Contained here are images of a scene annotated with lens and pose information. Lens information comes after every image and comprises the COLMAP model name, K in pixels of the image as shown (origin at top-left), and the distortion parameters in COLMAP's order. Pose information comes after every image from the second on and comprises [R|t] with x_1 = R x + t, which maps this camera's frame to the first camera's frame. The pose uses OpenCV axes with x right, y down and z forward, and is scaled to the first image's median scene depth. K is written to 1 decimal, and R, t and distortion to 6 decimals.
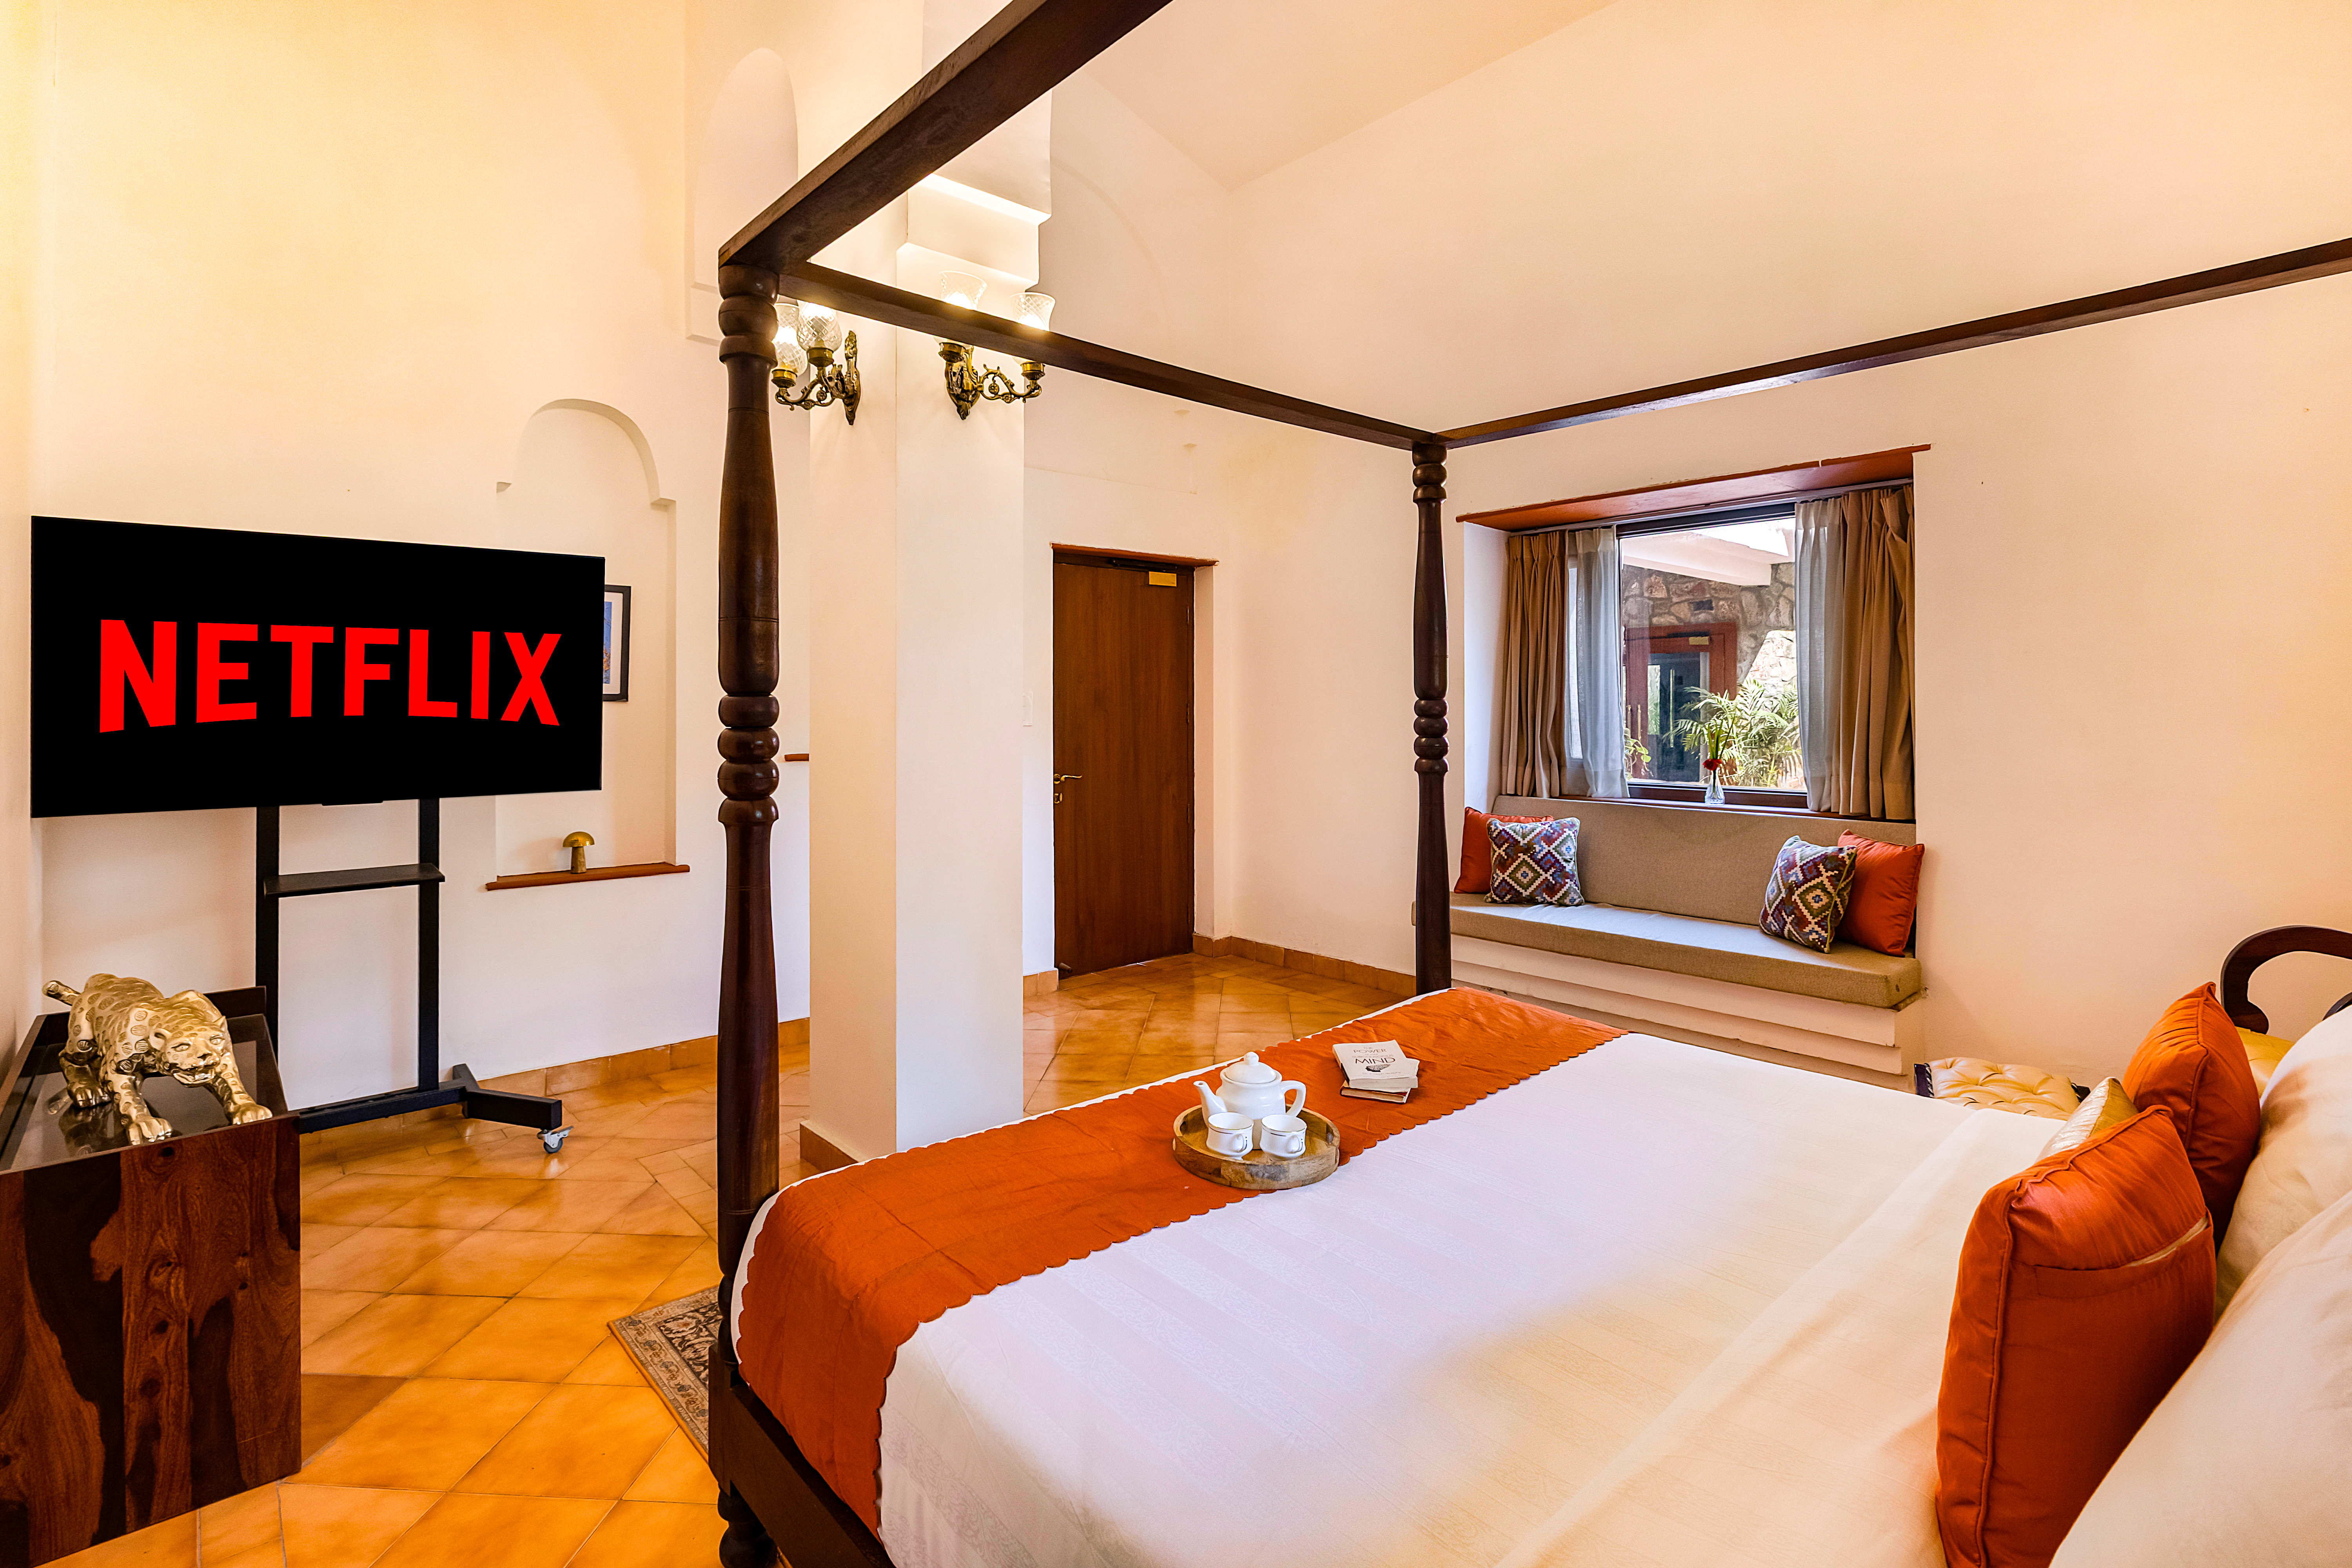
lens RADIAL K [[1112.2, 0, 1175.7], [0, 1112.2, 718.5], [0, 0, 1]] dist [0.000002, -0.000050]
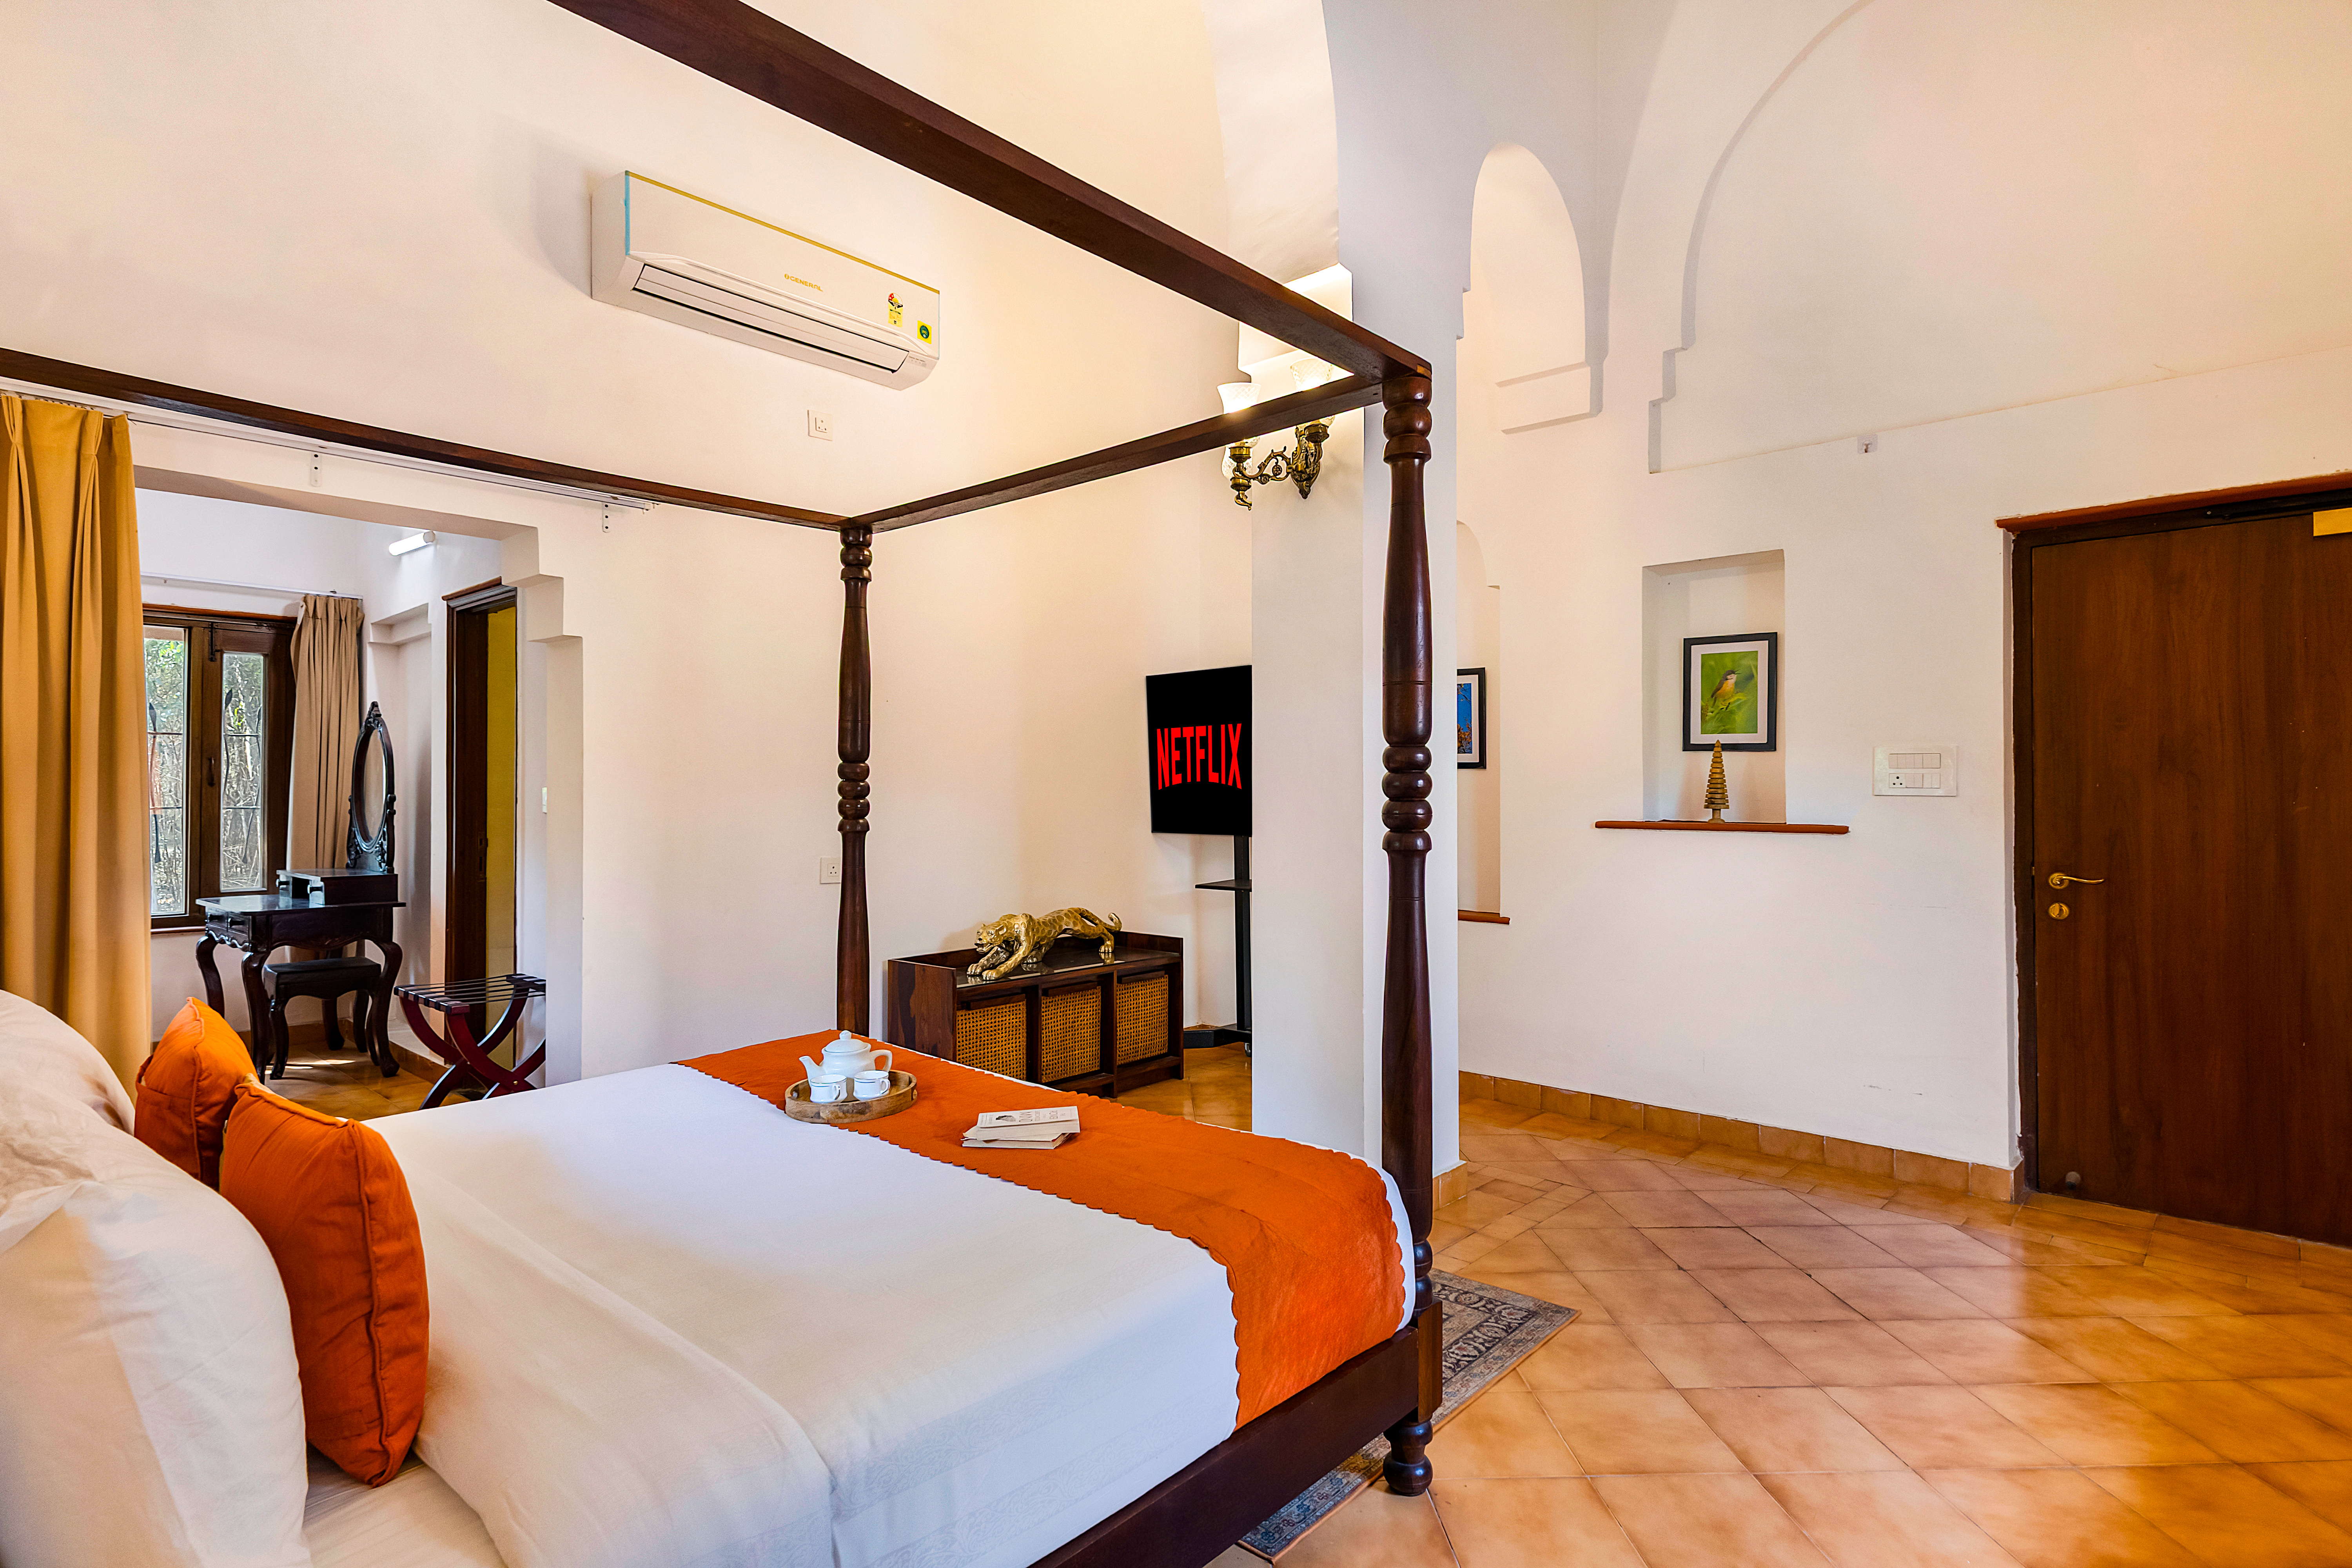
lens RADIAL K [[1162.4, 0, 1176.0], [0, 1162.4, 784.0], [0, 0, 1]] dist [0.000765, -0.000035]
pose [[0.093738, -0.007260, -0.995570, 0.922466], [-0.007254, 0.999942, -0.007975, 0.013609], [0.995570, 0.007970, 0.093680, 0.770914]]
